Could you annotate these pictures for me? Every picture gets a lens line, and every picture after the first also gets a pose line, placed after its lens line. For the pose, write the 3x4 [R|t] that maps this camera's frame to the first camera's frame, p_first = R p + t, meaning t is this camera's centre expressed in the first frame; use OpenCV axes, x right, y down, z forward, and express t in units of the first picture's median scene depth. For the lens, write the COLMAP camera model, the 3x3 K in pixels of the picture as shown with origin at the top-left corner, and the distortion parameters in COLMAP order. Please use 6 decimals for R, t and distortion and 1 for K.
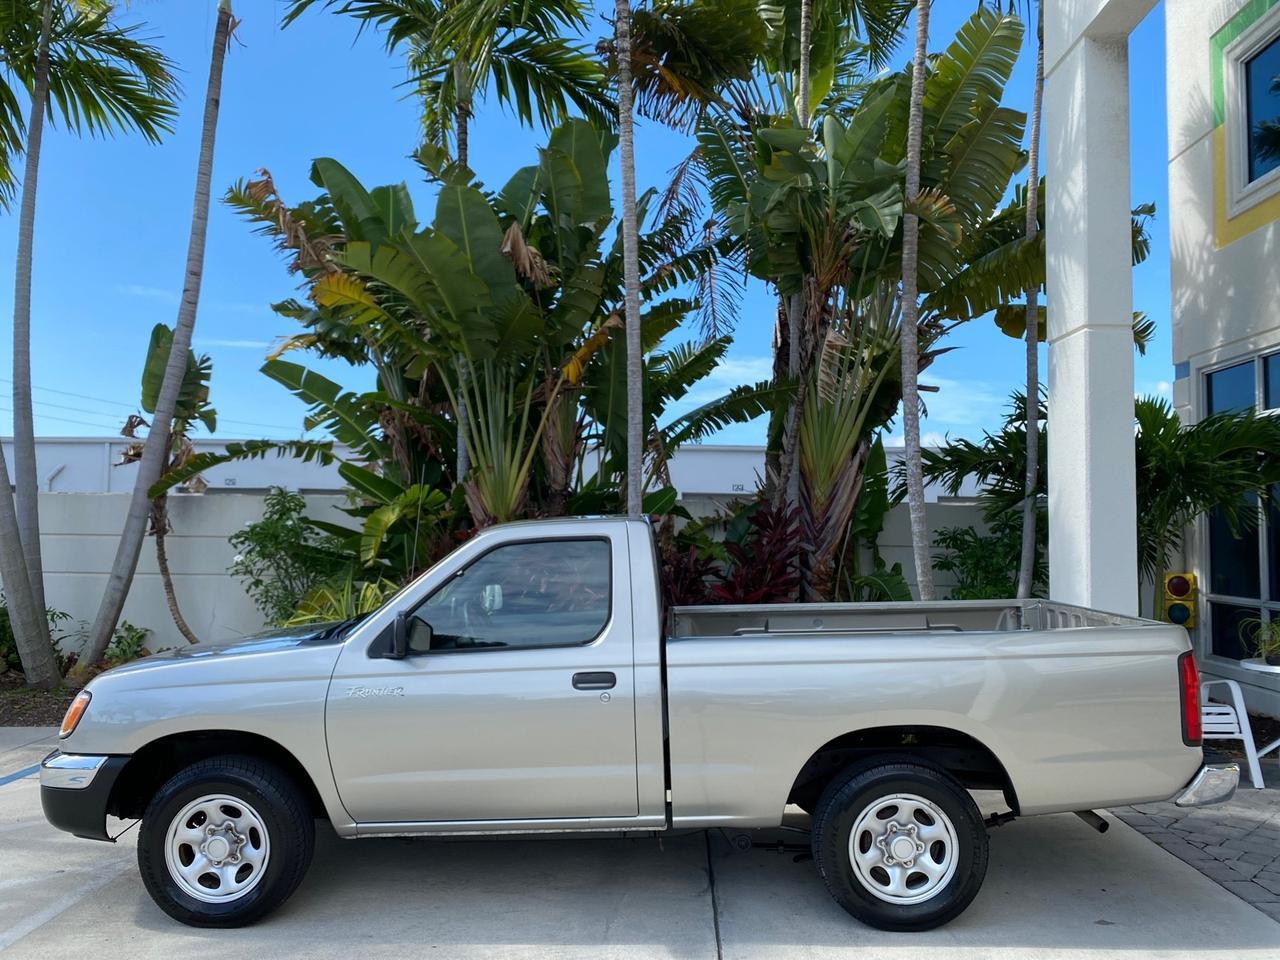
lens RADIAL K [[986.6, 0, 640.6], [0, 986.6, 468.0], [0, 0, 1]] dist [0.013376, -0.014072]
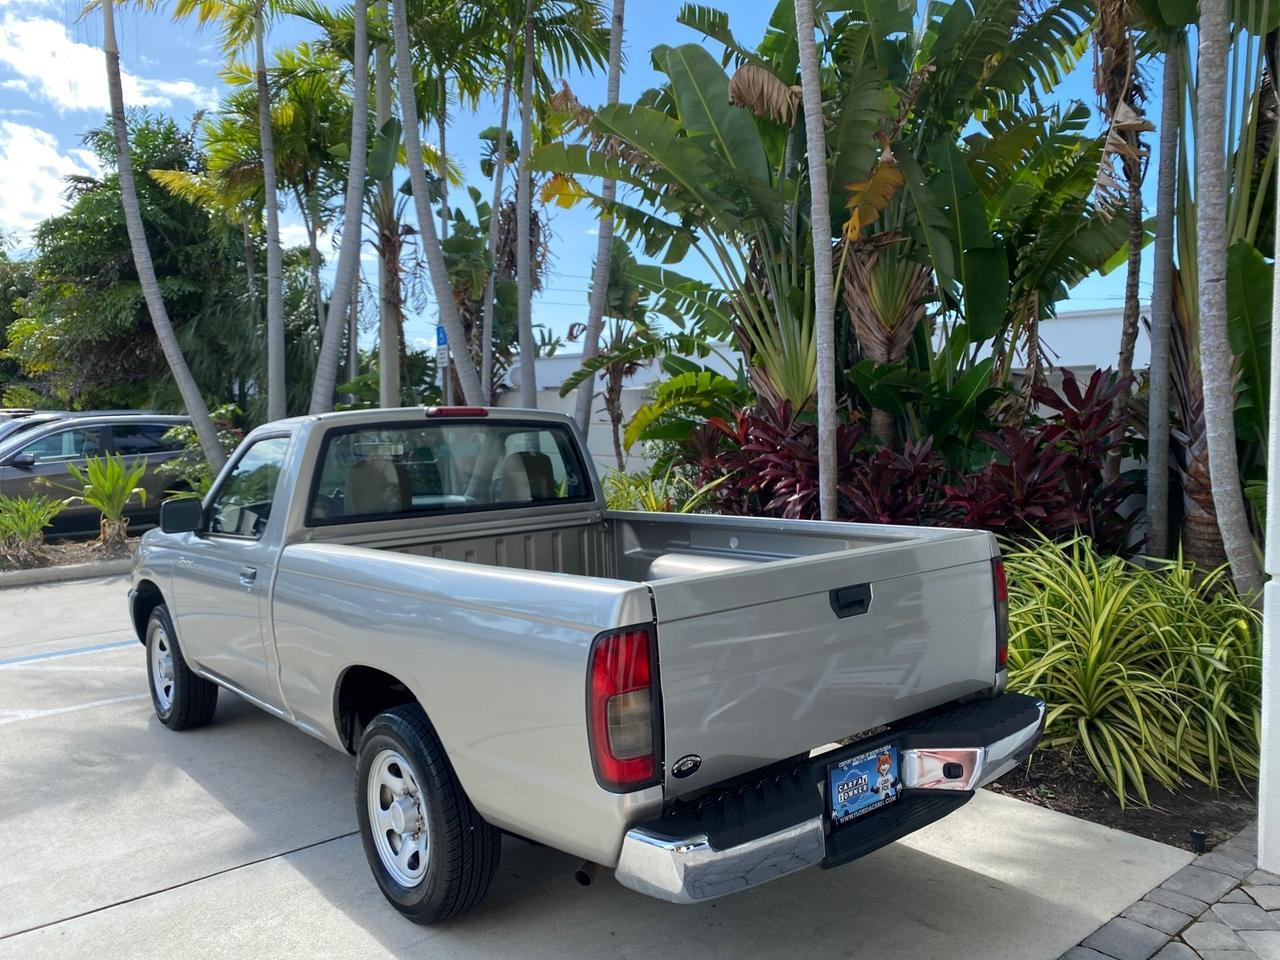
lens RADIAL K [[986.6, 0, 641.6], [0, 986.6, 480.0], [0, 0, 1]] dist [0.013376, -0.014072]
pose [[0.664226, 0.034969, -0.746714, 0.431437], [0.063151, 0.992709, 0.102664, 0.017500], [0.744860, -0.115348, 0.657175, 0.282355]]
